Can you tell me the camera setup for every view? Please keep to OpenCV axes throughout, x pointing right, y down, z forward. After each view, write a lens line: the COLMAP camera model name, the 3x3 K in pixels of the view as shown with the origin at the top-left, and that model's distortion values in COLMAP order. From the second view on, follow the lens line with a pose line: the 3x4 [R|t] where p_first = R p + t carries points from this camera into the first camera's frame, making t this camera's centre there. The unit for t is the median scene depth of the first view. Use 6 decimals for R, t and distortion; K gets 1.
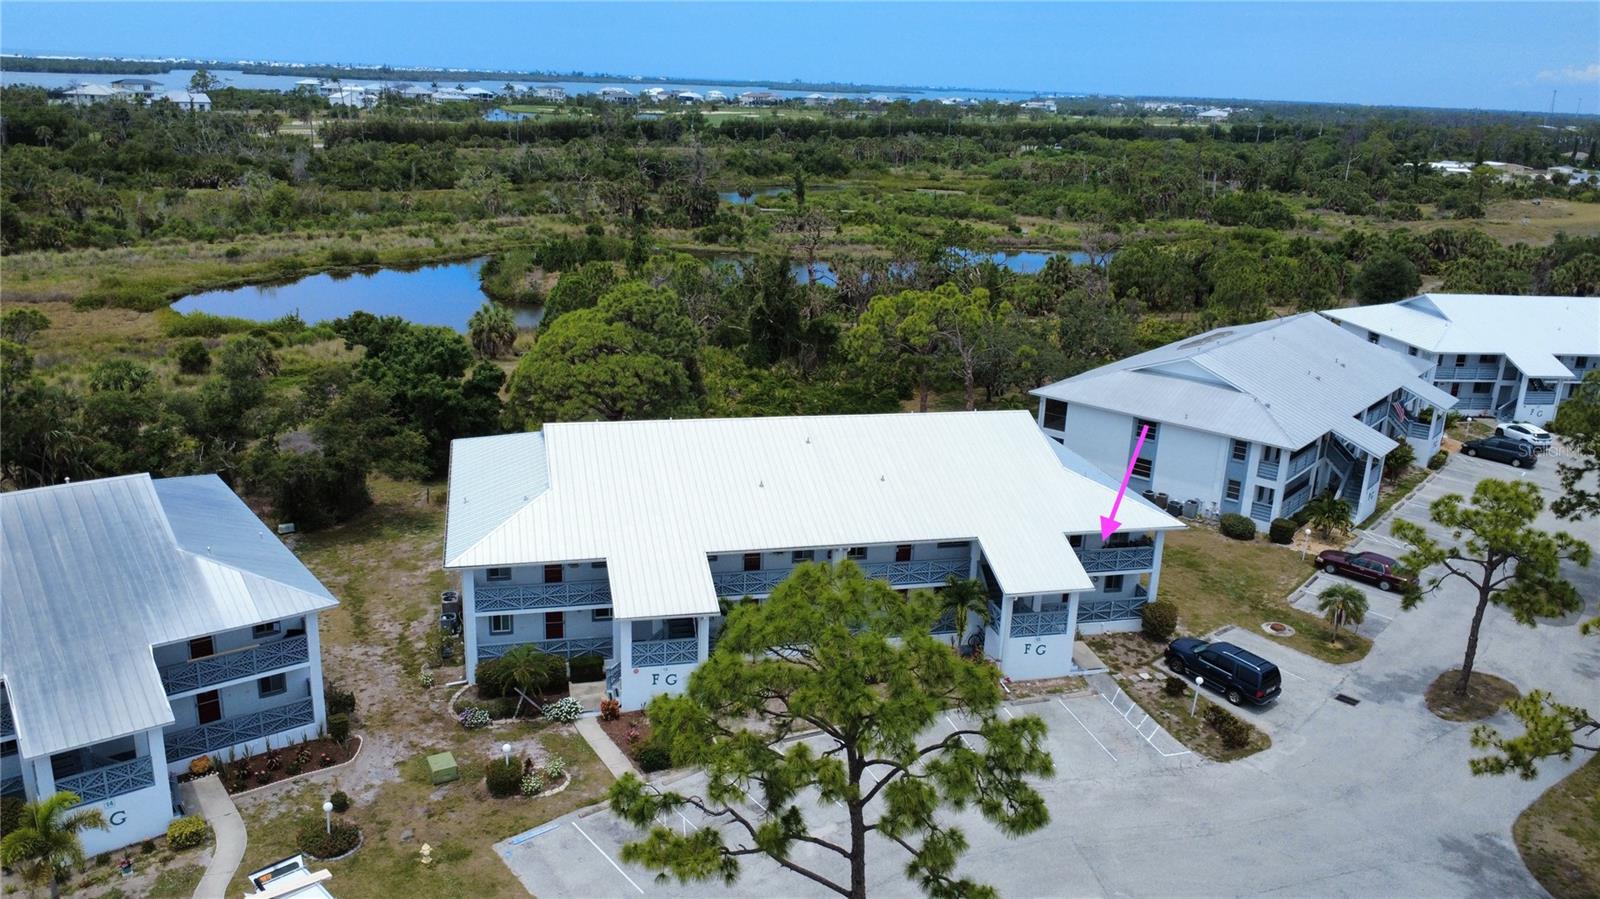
lens RADIAL K [[1208.3, 0, 800.5], [0, 1208.3, 455.0], [0, 0, 1]] dist [0.004758, -0.005295]
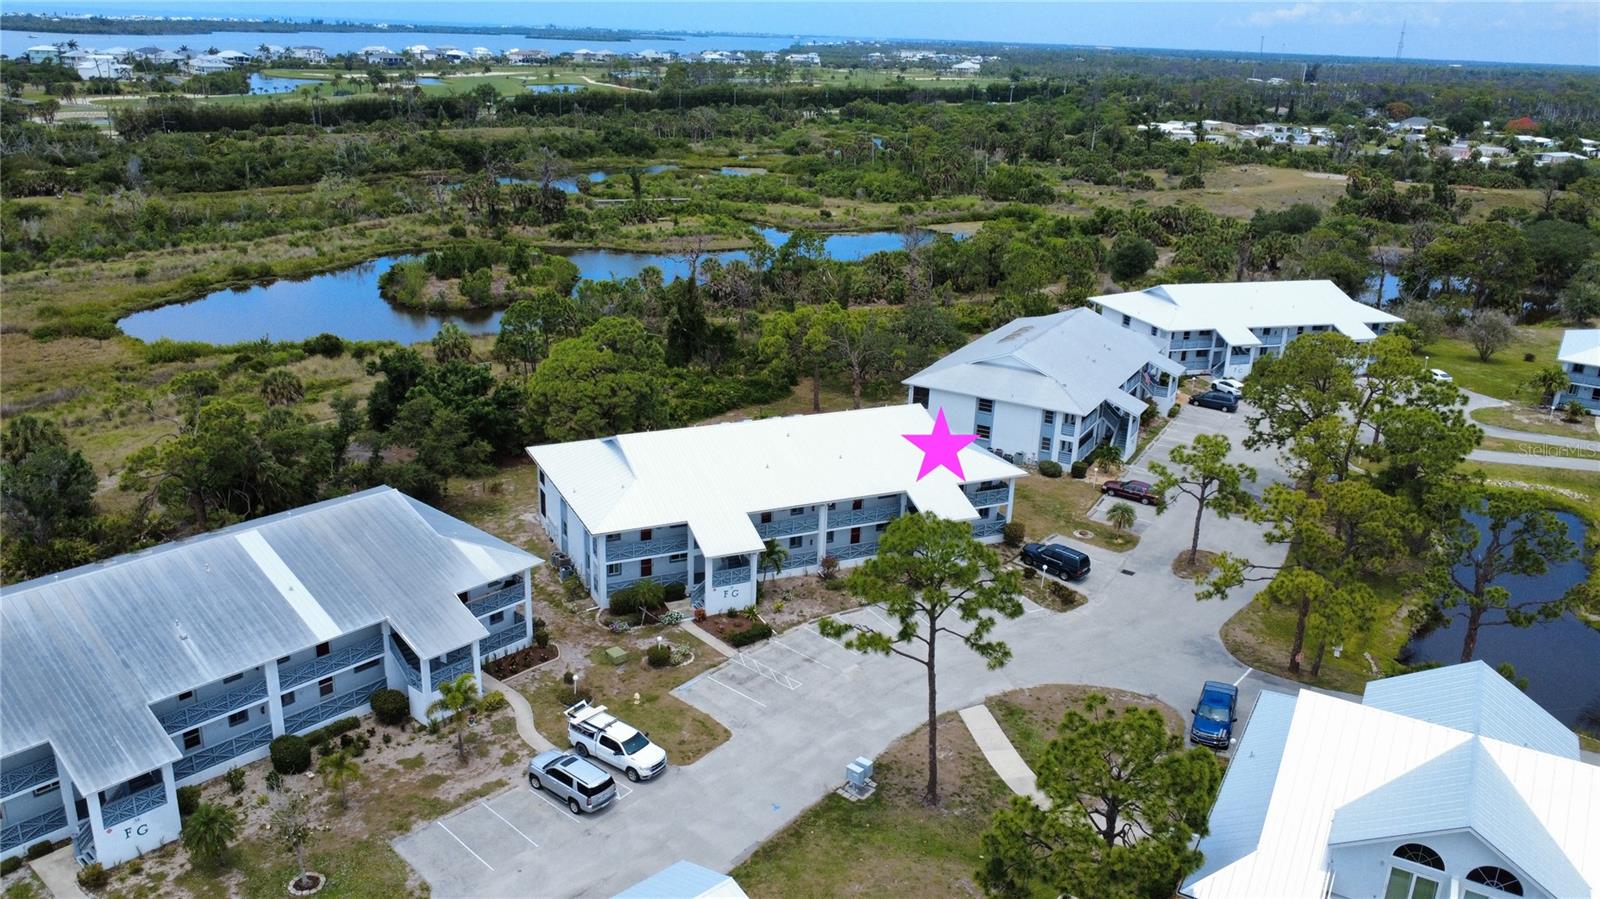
lens RADIAL K [[1208.3, 0, 800.5], [0, 1208.3, 455.0], [0, 0, 1]] dist [0.004758, -0.005295]
pose [[0.981723, -0.067158, 0.178072, -0.163605], [0.059485, 0.997070, 0.048087, -0.038319], [-0.180780, -0.036616, 0.982842, -0.324329]]
